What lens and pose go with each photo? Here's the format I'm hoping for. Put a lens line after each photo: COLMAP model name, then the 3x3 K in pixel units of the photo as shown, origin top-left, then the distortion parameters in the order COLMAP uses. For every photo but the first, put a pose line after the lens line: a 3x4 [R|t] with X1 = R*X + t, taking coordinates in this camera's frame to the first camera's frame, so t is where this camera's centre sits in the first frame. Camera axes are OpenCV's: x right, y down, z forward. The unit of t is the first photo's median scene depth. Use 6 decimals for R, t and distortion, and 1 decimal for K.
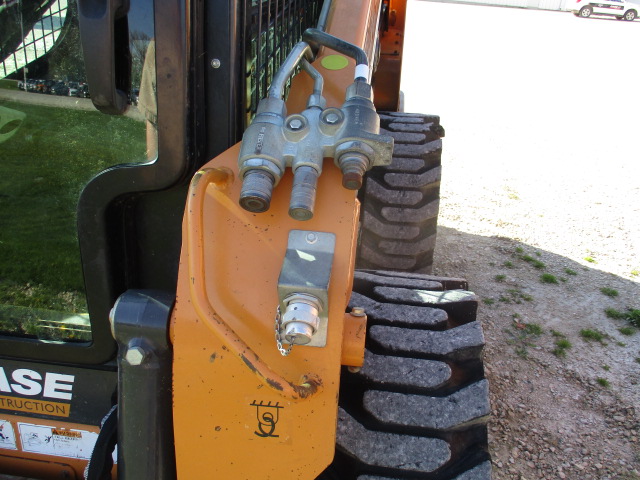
lens RADIAL K [[533.6, 0, 315.7], [0, 533.6, 232.6], [0, 0, 1]] dist [-0.027088, 0.002253]
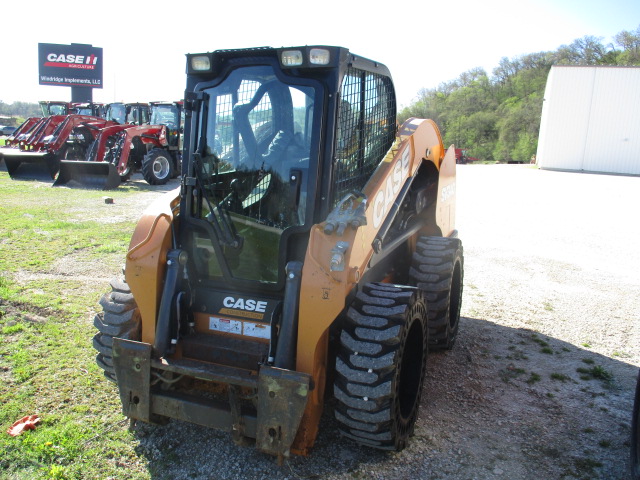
lens RADIAL K [[521.9, 0, 318.8], [0, 521.9, 228.5], [0, 0, 1]] dist [0.008284, -0.000393]
pose [[0.967137, 0.027199, -0.252797, 0.238240], [-0.100374, 0.954349, -0.281325, 0.303665], [0.233605, 0.297454, 0.925716, -0.769409]]
